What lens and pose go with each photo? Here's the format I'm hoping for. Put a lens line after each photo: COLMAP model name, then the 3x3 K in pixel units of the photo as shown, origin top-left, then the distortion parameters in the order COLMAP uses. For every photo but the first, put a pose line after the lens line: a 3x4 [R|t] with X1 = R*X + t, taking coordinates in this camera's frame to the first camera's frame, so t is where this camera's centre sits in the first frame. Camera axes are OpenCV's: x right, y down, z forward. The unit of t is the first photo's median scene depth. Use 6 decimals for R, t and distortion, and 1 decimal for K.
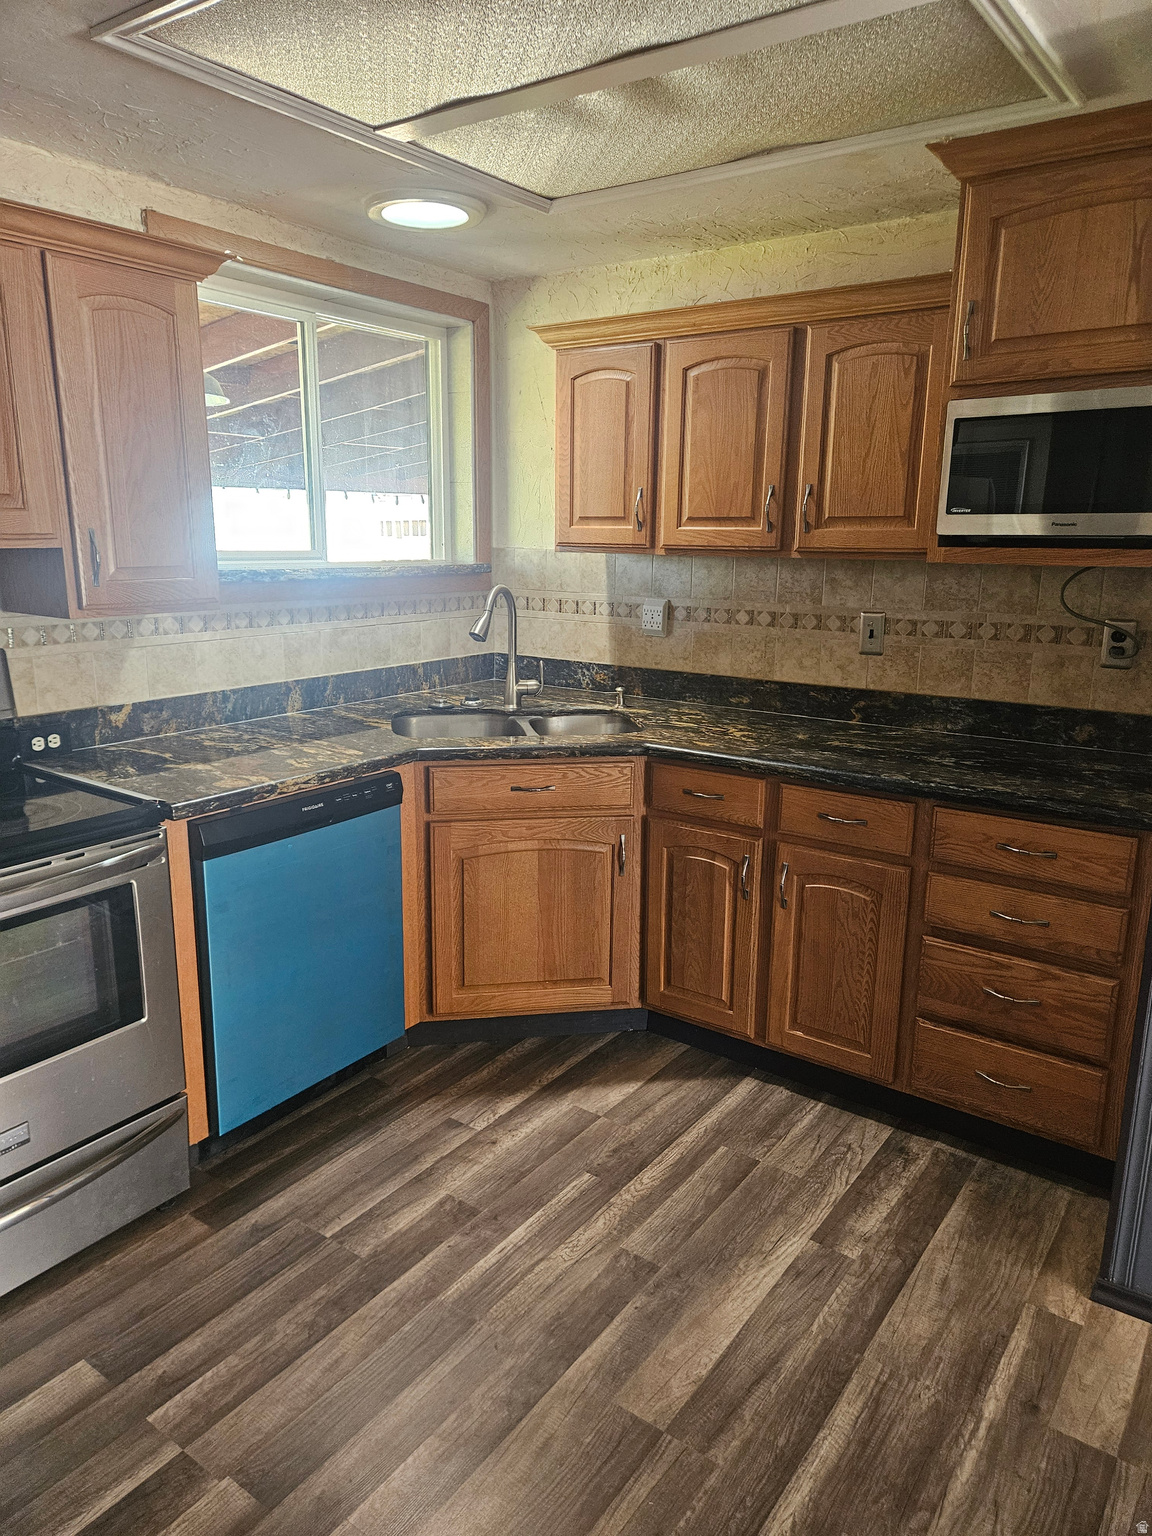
lens RADIAL K [[1051.6, 0, 531.0], [0, 1051.6, 778.6], [0, 0, 1]] dist [0.069382, -0.040045]
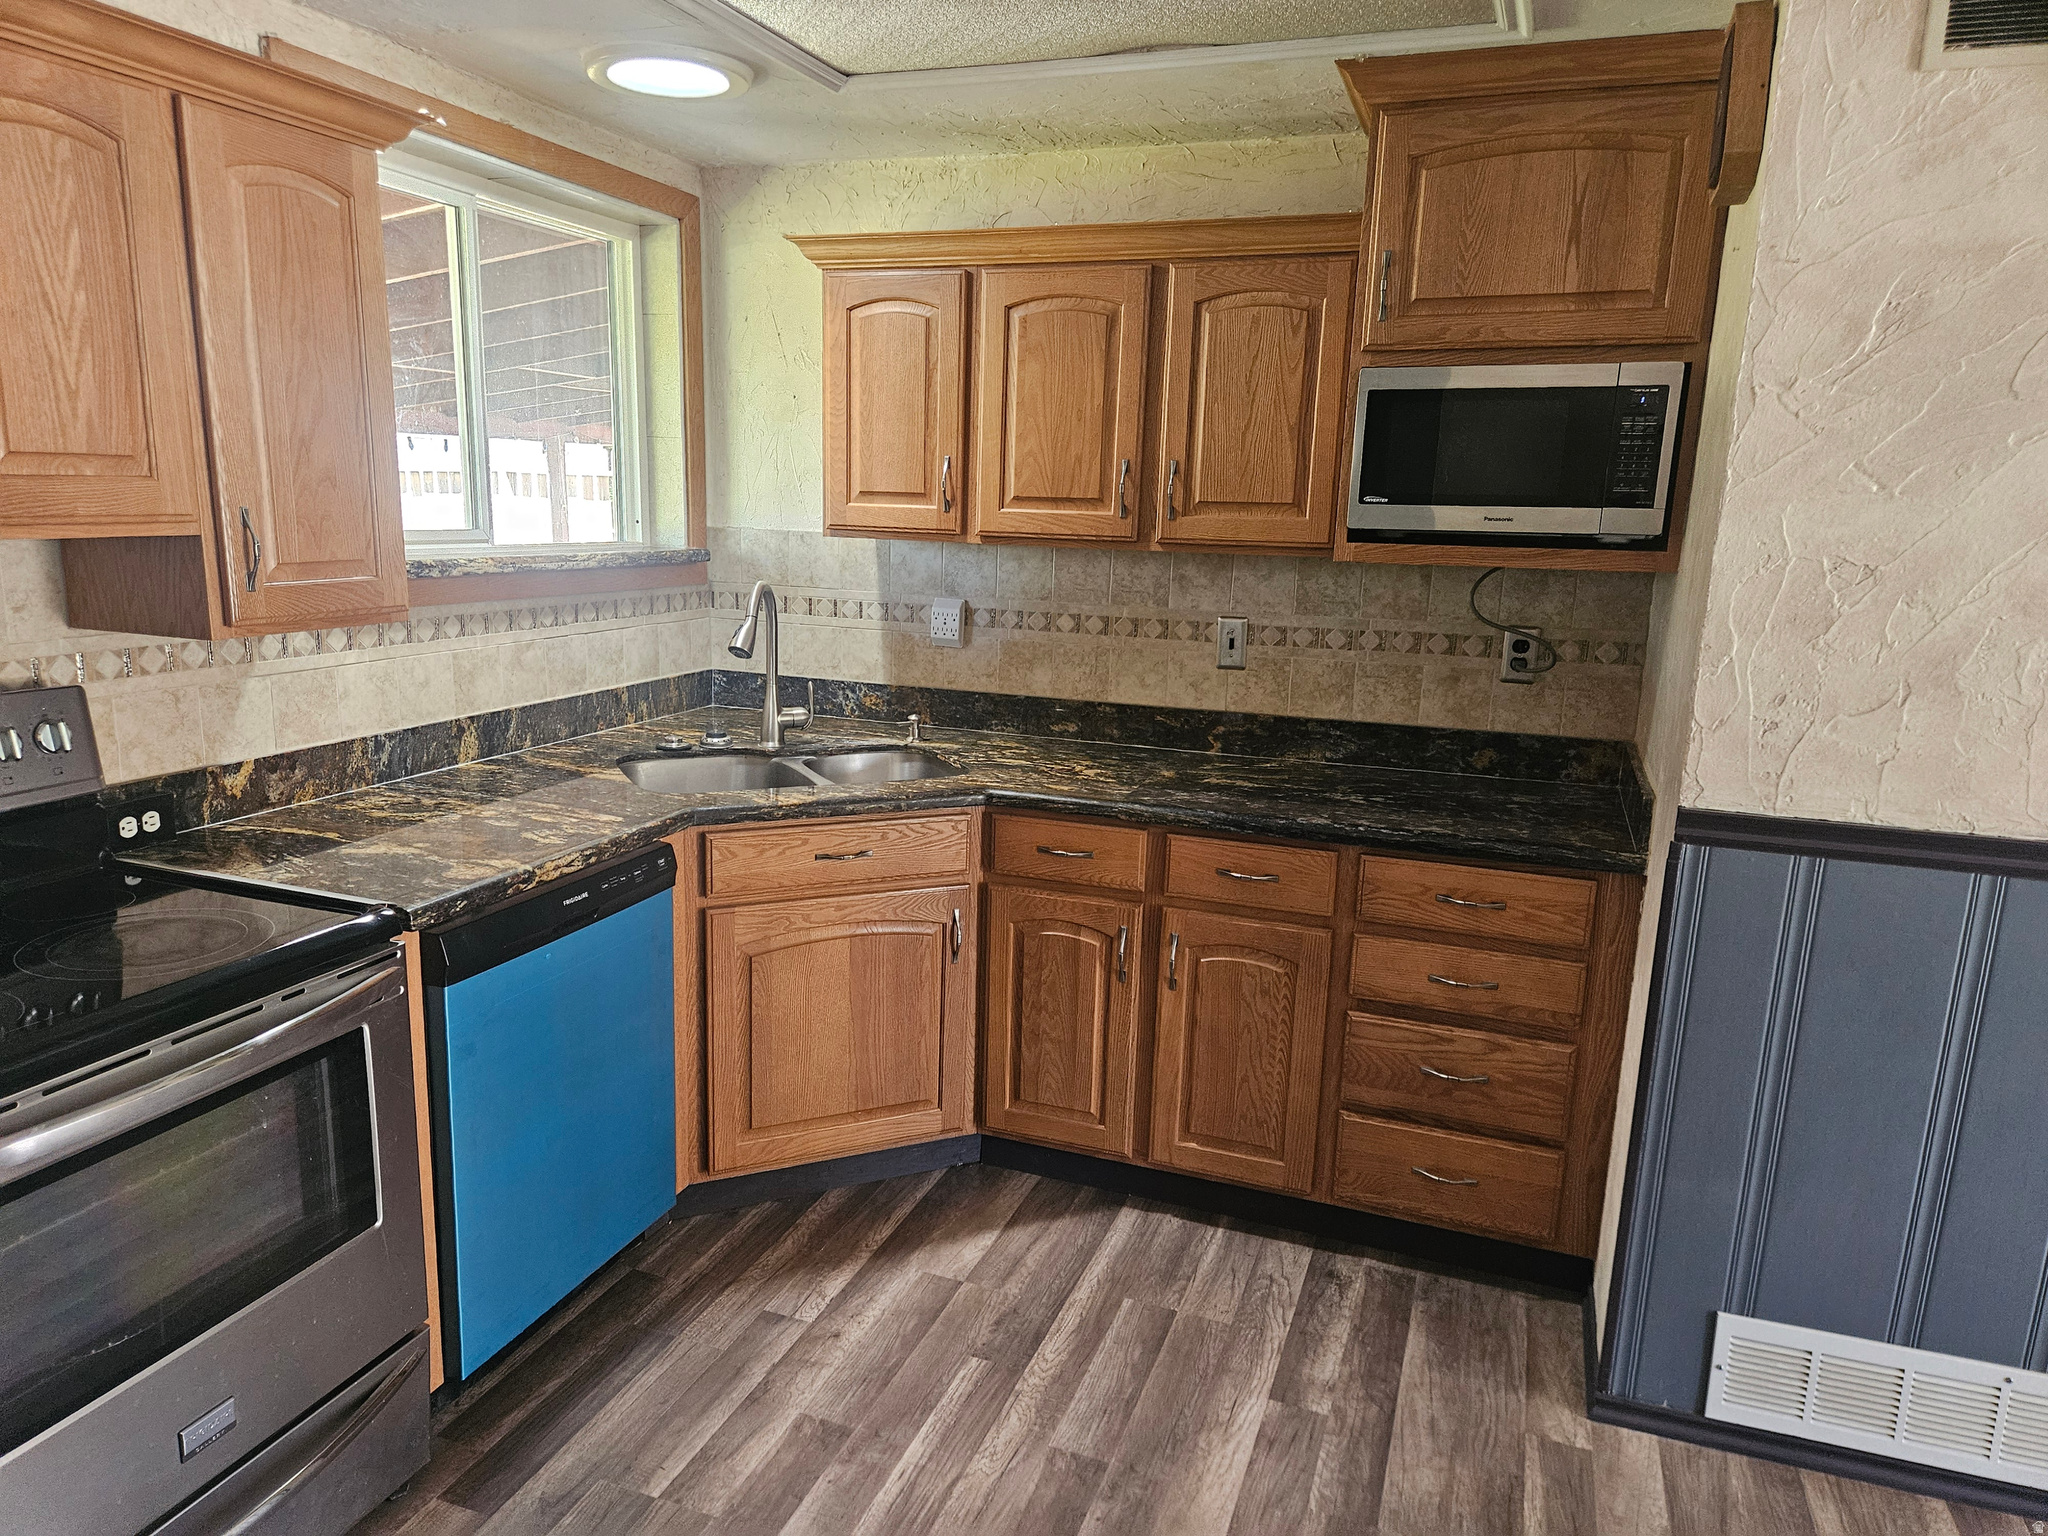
lens RADIAL K [[1402.1, 0, 1008.4], [0, 1402.1, 816.5], [0, 0, 1]] dist [0.069382, -0.040045]
pose [[0.965925, -0.042571, 0.255298, -0.151095], [0.044143, 0.999025, -0.000428, -0.013755], [-0.255031, 0.011683, 0.966862, 0.004785]]
